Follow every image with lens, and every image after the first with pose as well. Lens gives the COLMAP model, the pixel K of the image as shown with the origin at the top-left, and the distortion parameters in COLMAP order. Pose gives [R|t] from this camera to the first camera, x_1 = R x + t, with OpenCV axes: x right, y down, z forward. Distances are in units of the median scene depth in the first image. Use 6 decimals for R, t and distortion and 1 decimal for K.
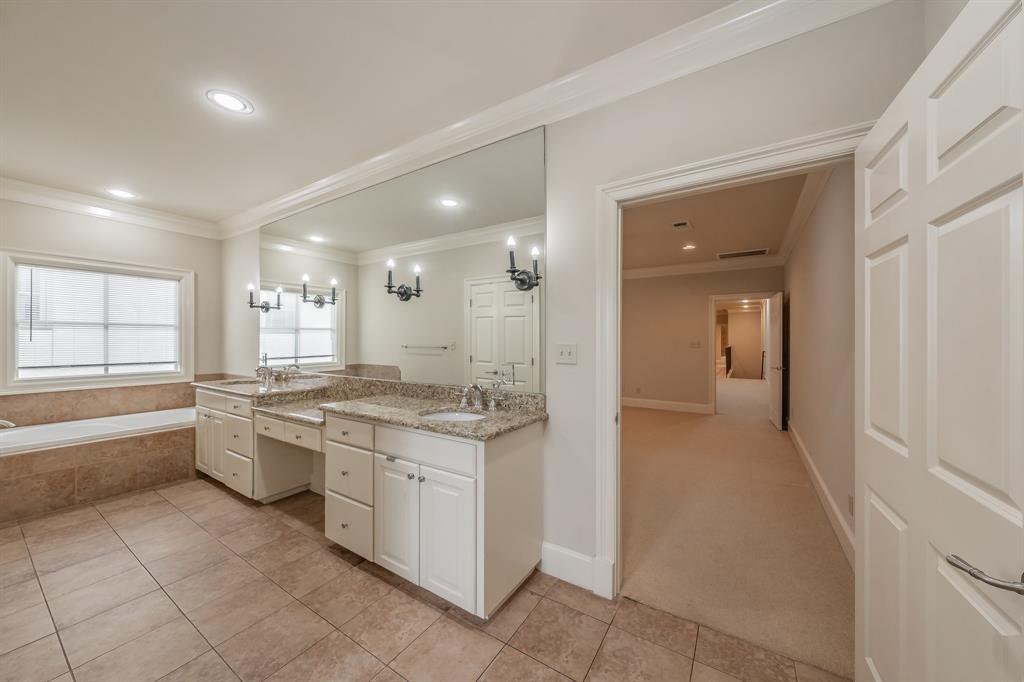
lens RADIAL K [[361.0, 0, 508.3], [0, 361.0, 336.1], [0, 0, 1]] dist [-0.002077, -0.000211]
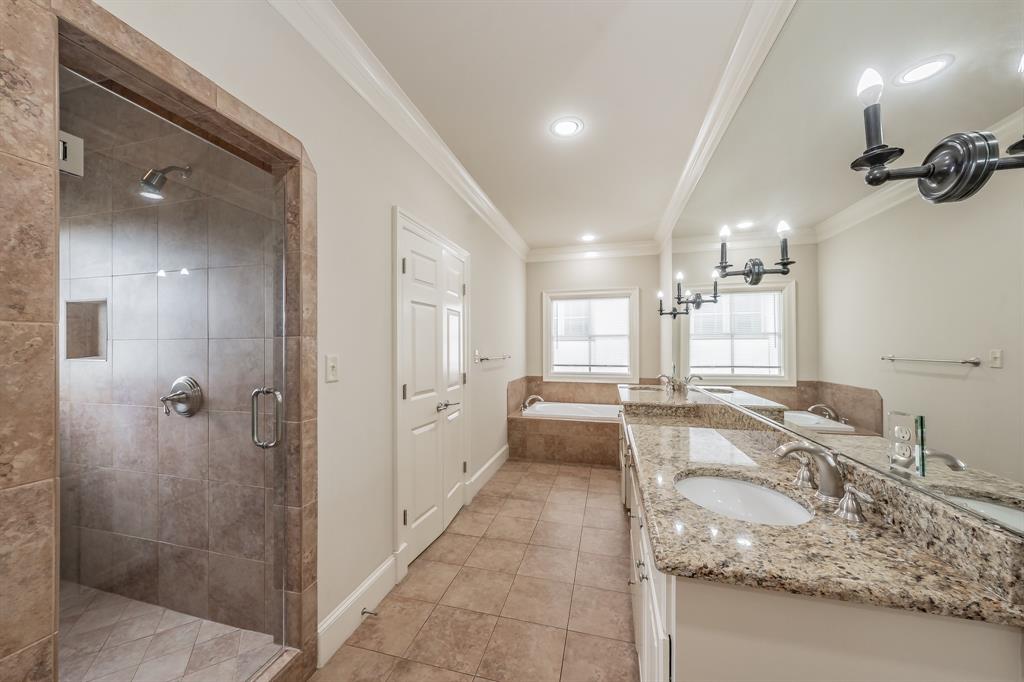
lens RADIAL K [[371.7, 0, 511.3], [0, 371.7, 346.8], [0, 0, 1]] dist [-0.001401, -0.000187]
pose [[0.318885, -0.001307, -0.947792, 0.165432], [0.009182, 0.999956, 0.001711, 0.003797], [0.947749, -0.009248, 0.318883, 0.351470]]
